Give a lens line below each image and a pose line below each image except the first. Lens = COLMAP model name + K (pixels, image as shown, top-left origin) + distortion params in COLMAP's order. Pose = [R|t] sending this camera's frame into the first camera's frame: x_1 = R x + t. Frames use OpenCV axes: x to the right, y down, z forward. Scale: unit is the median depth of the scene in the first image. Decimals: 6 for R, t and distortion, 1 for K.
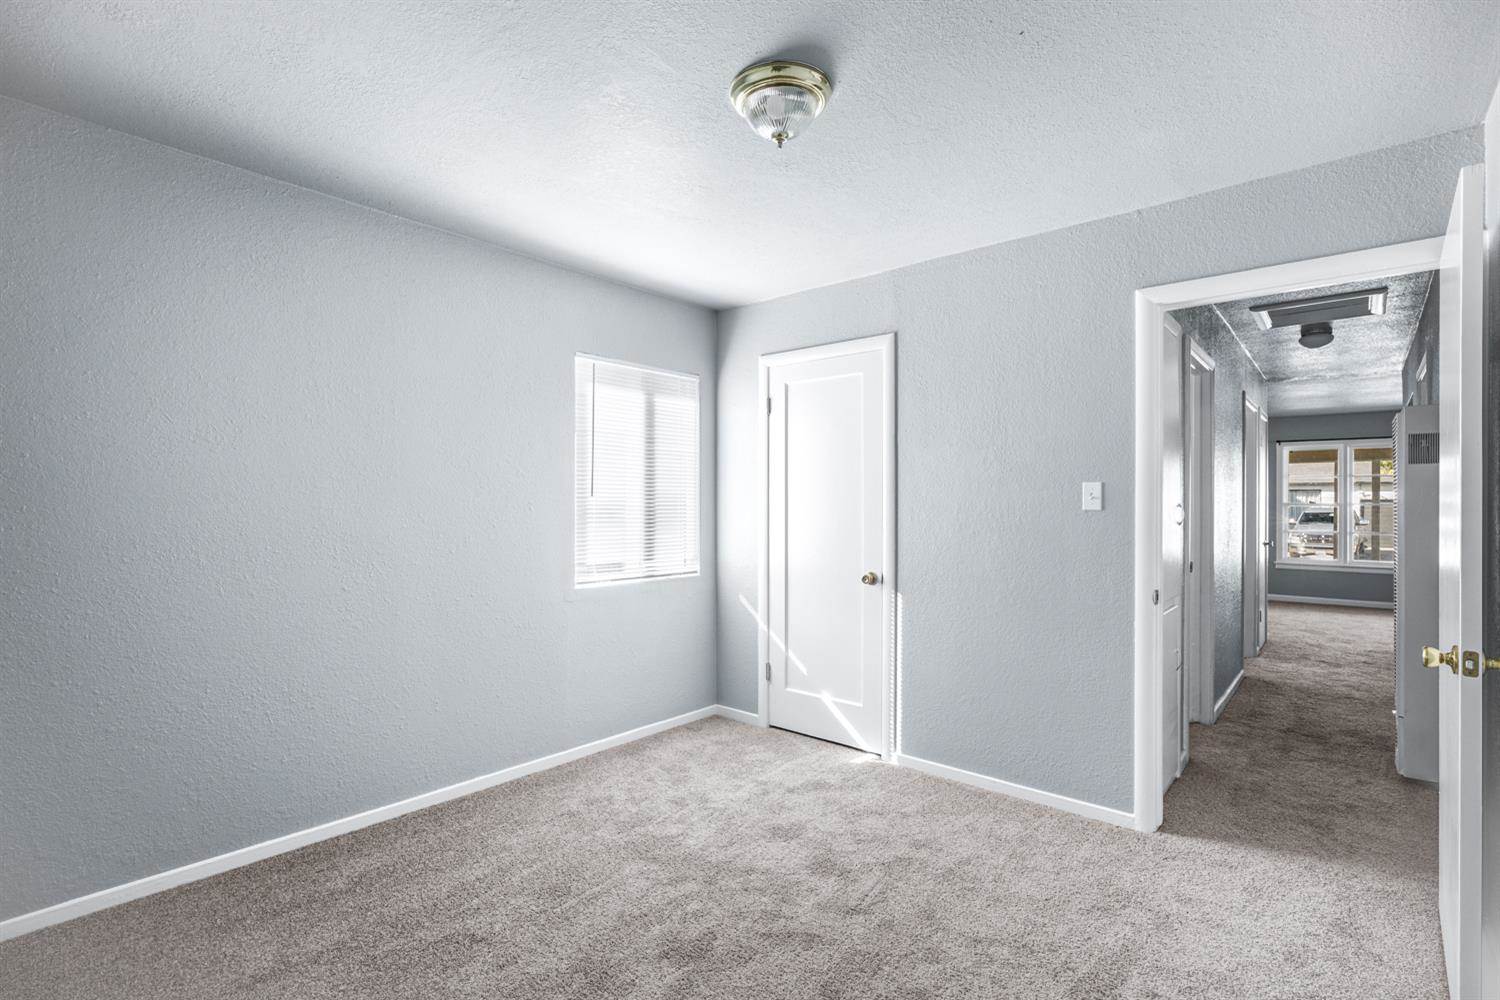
lens RADIAL K [[708.5, 0, 746.5], [0, 708.5, 502.1], [0, 0, 1]] dist [-0.006273, -0.001001]
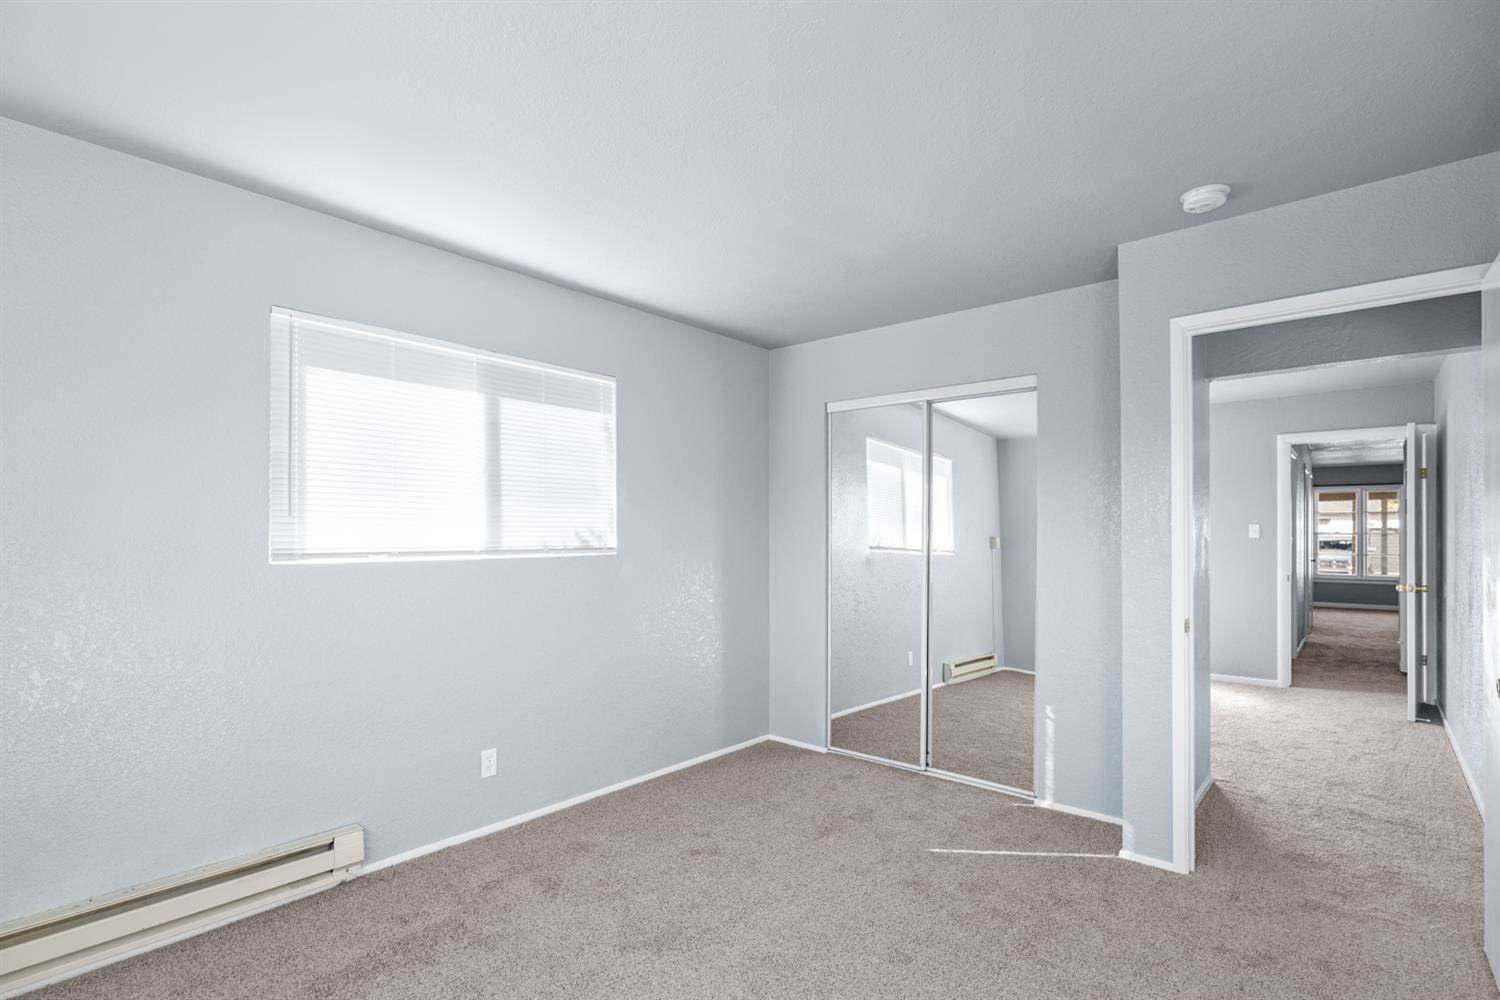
lens RADIAL K [[708.5, 0, 740.2], [0, 708.5, 529.3], [0, 0, 1]] dist [-0.006273, -0.001001]
pose [[0.999959, -0.002468, -0.008696, -1.020958], [0.002451, 0.999995, -0.001909, -0.013585], [0.008701, 0.001888, 0.999960, -1.110794]]
